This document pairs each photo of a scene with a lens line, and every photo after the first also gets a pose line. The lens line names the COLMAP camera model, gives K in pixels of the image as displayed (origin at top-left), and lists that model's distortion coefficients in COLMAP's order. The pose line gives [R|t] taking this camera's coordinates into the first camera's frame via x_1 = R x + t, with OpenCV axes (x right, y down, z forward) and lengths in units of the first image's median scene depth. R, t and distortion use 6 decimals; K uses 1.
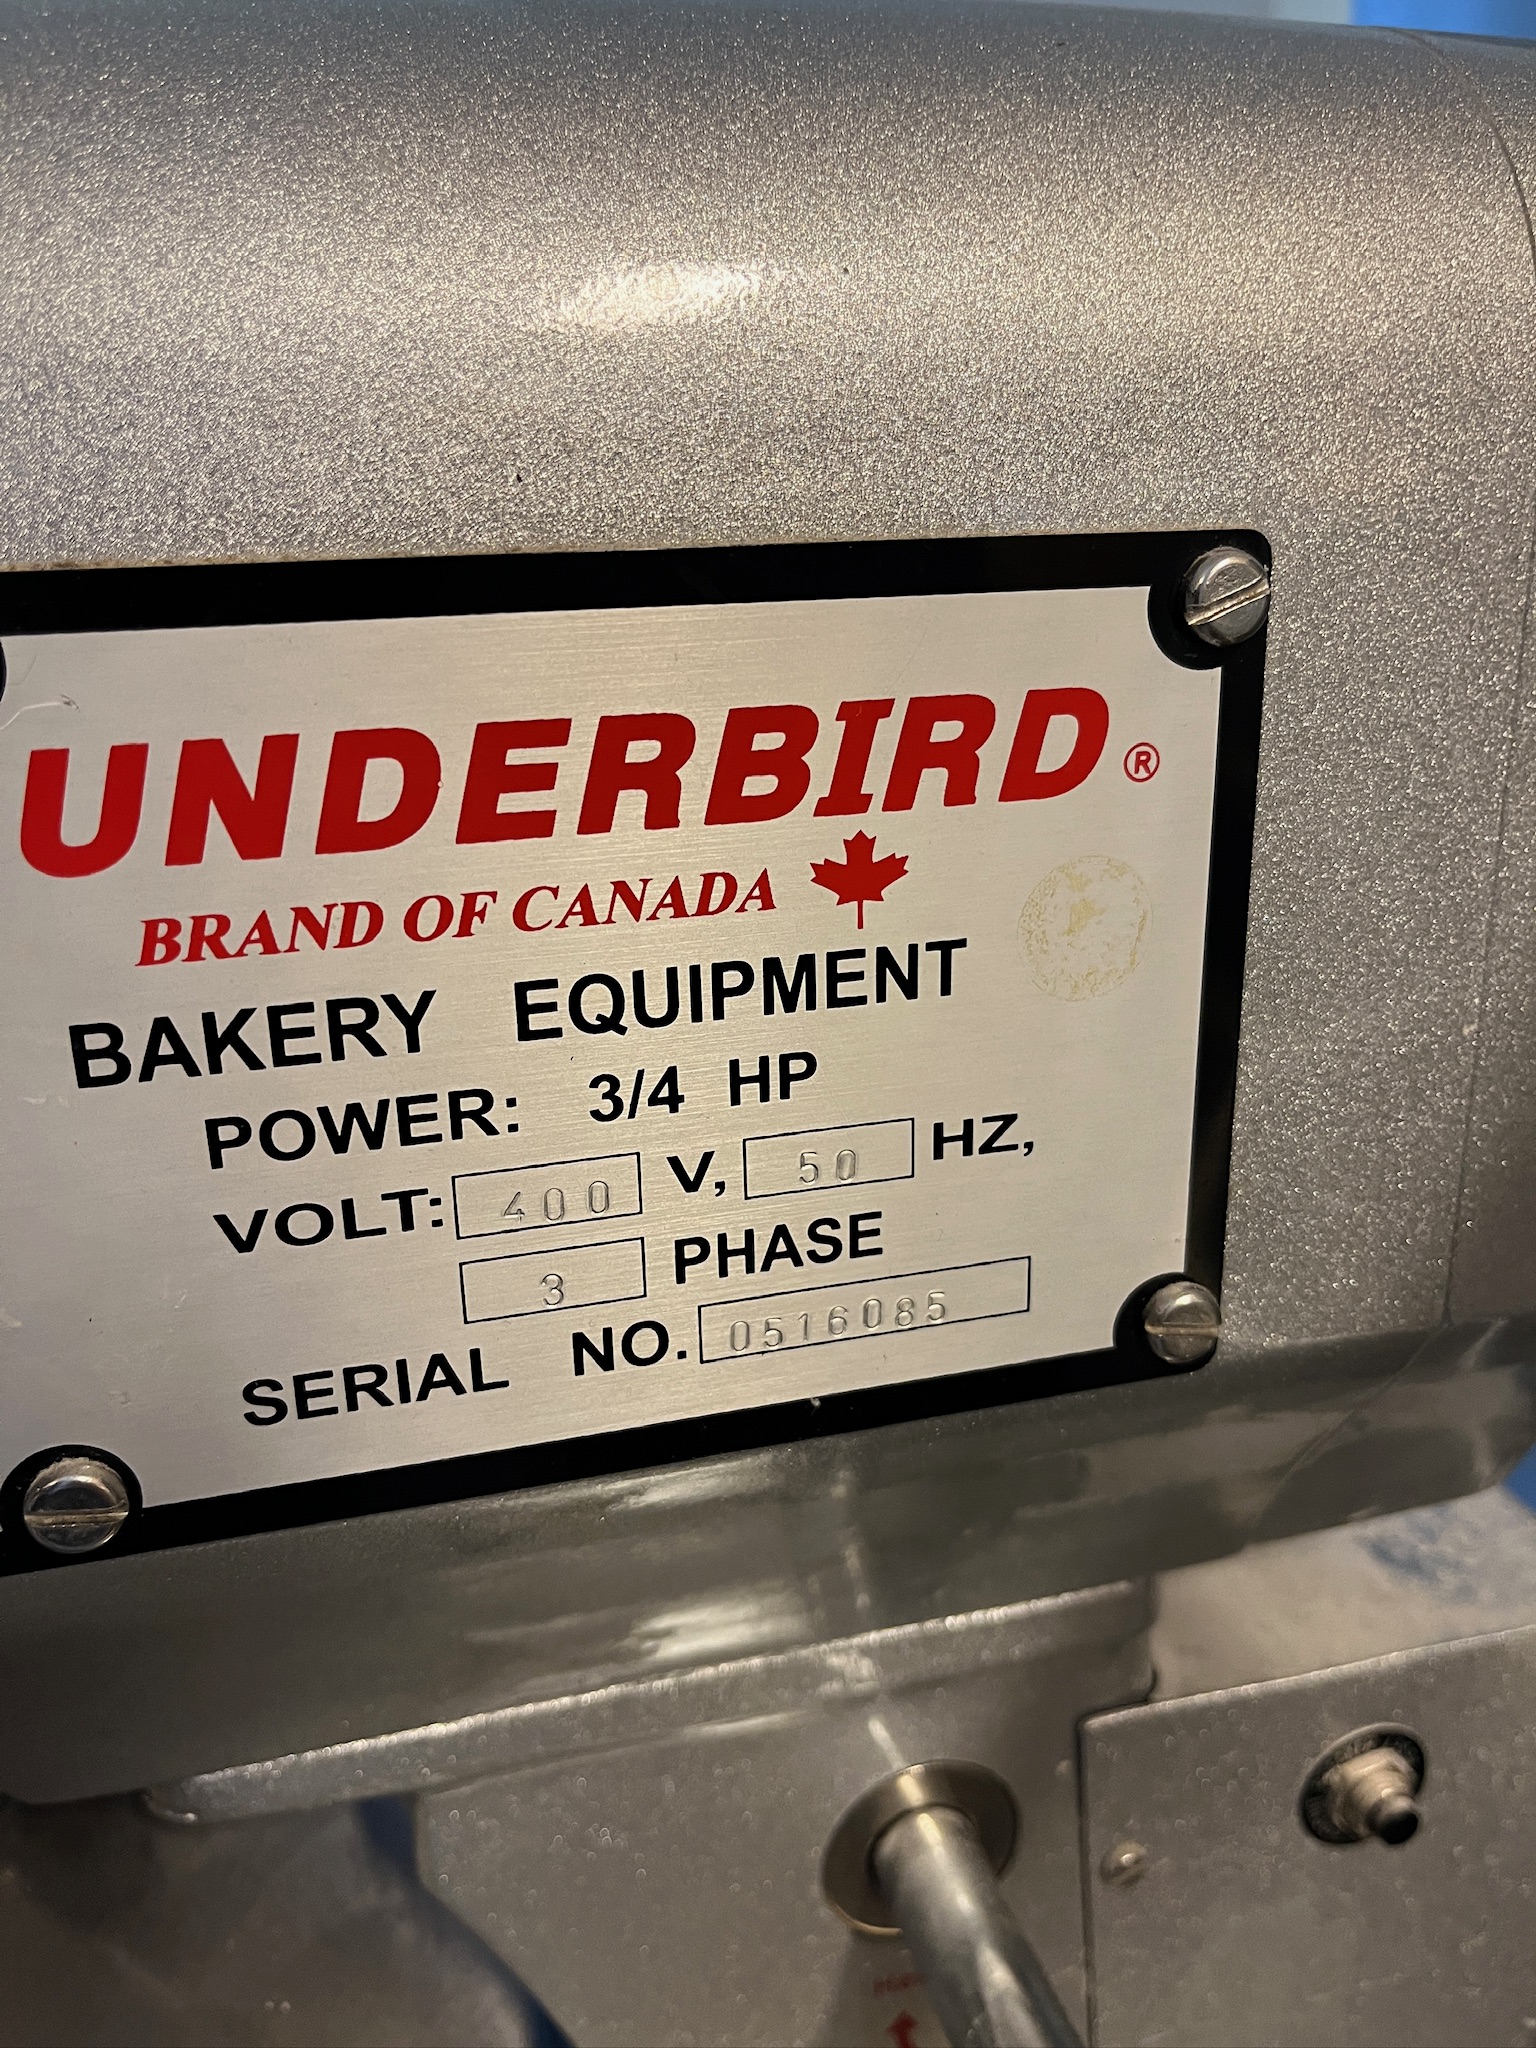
lens RADIAL K [[1557.2, 0, 766.9], [0, 1557.2, 1032.3], [0, 0, 1]] dist [0.022768, -0.007015]
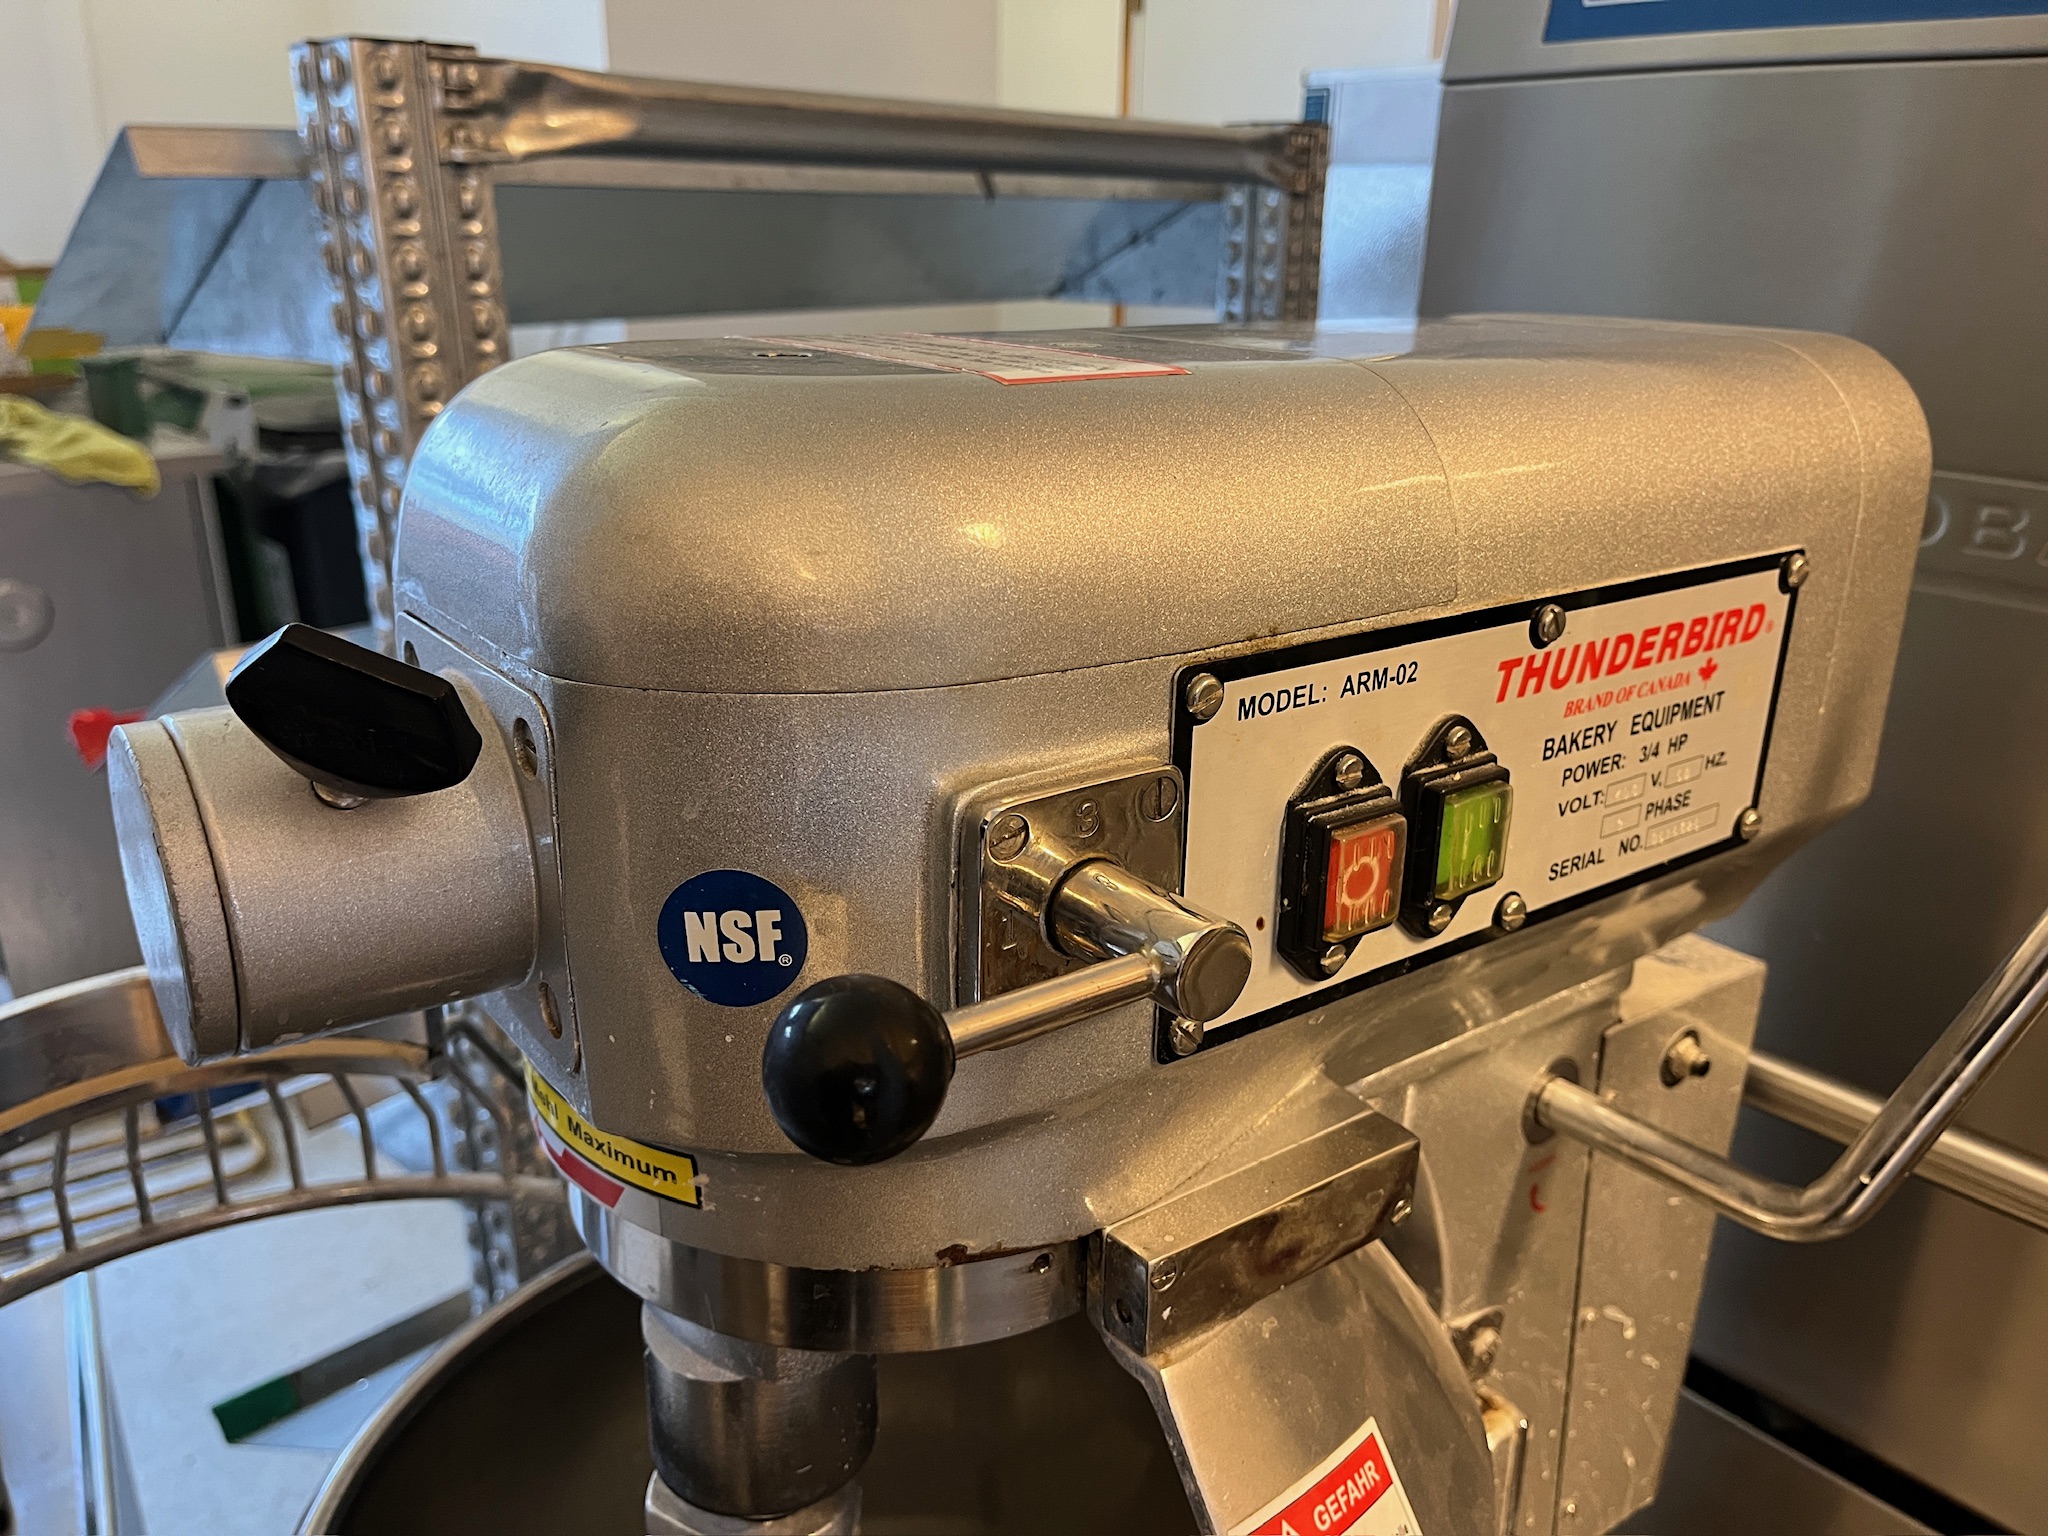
lens RADIAL K [[1557.2, 0, 1022.0], [0, 1557.2, 765.5], [0, 0, 1]] dist [0.022768, -0.007015]
pose [[0.927294, -0.074979, 0.366747, -2.282674], [0.069132, 0.997184, 0.029073, -0.101994], [-0.367894, -0.001605, 0.929866, -1.280918]]
